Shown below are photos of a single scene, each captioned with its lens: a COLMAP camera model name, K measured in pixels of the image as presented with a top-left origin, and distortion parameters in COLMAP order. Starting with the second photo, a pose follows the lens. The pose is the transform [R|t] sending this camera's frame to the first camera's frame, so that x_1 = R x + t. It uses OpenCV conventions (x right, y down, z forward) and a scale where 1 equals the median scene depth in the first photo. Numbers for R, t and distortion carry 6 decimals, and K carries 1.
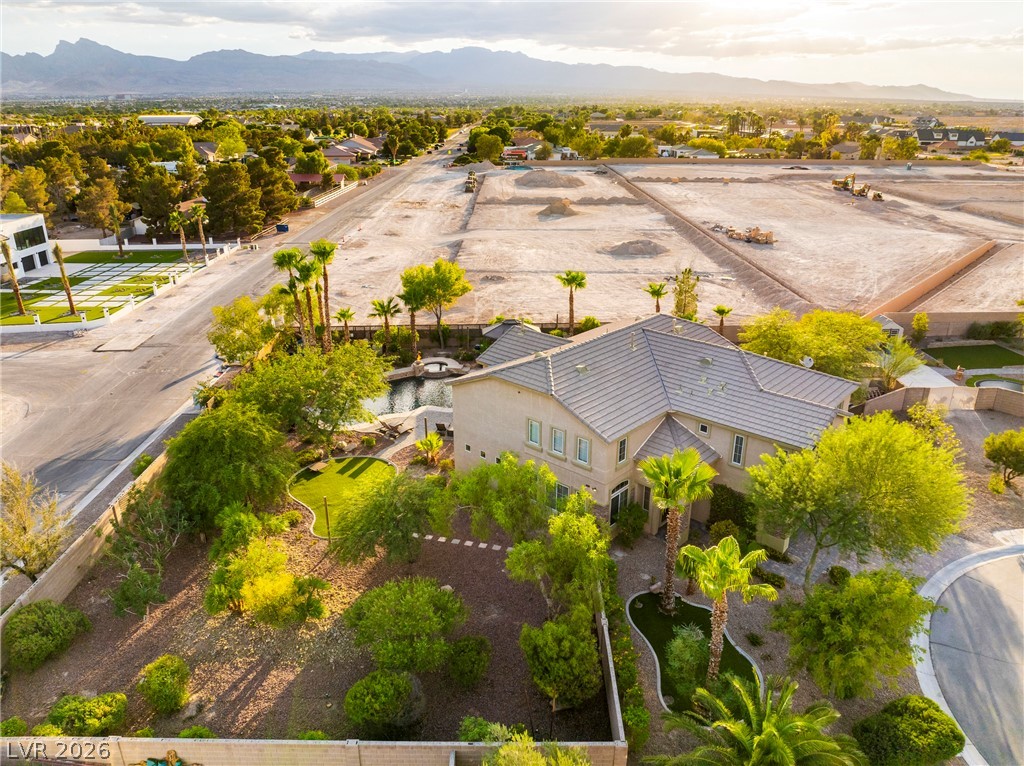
lens RADIAL K [[719.1, 0, 514.0], [0, 719.1, 388.7], [0, 0, 1]] dist [-0.050570, 0.019376]
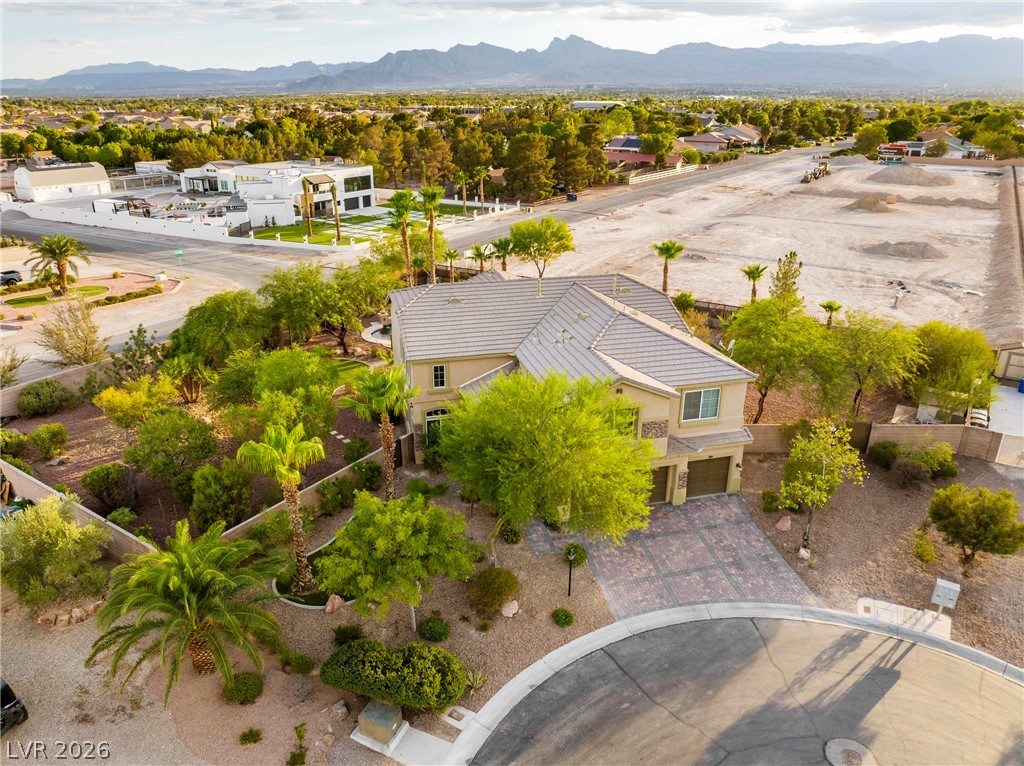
lens RADIAL K [[719.1, 0, 514.0], [0, 719.1, 388.7], [0, 0, 1]] dist [-0.050570, 0.019376]
pose [[0.836153, 0.207955, -0.507546, 0.266182], [-0.203433, 0.976921, 0.065124, 0.004670], [0.509375, 0.048798, 0.859160, 0.055583]]
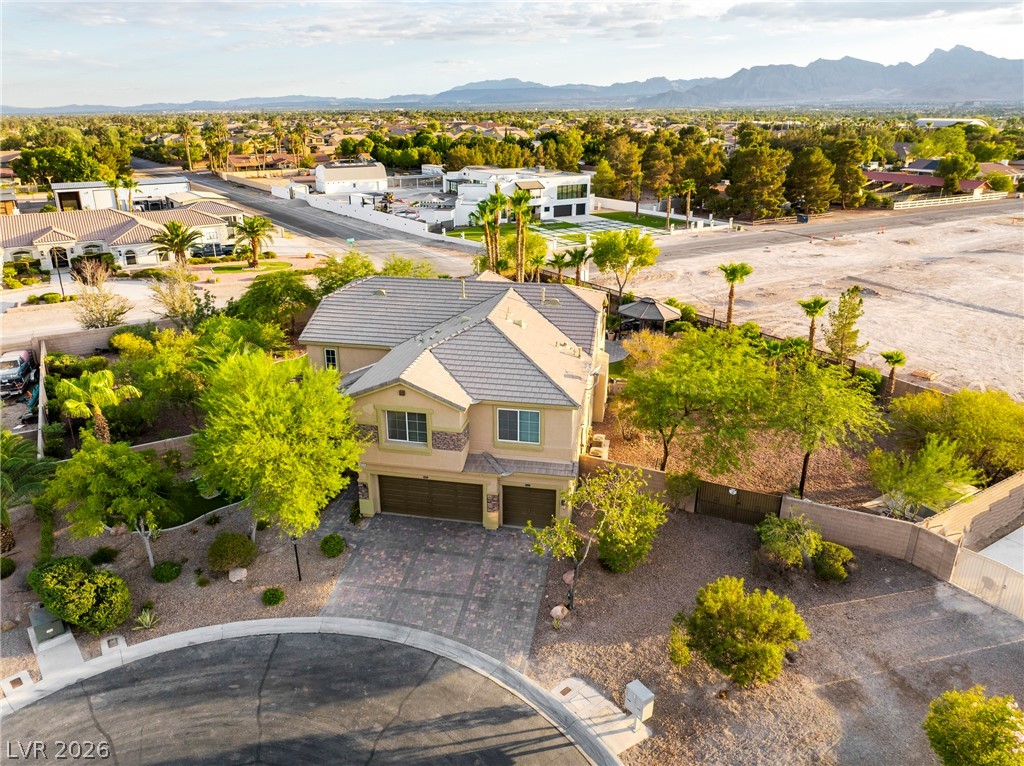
lens RADIAL K [[719.1, 0, 514.0], [0, 719.1, 388.7], [0, 0, 1]] dist [-0.050570, 0.019376]
pose [[0.515993, 0.307573, -0.799469, 0.409068], [-0.314664, 0.936120, 0.157055, -0.046086], [0.796704, 0.170525, 0.579813, 0.204089]]
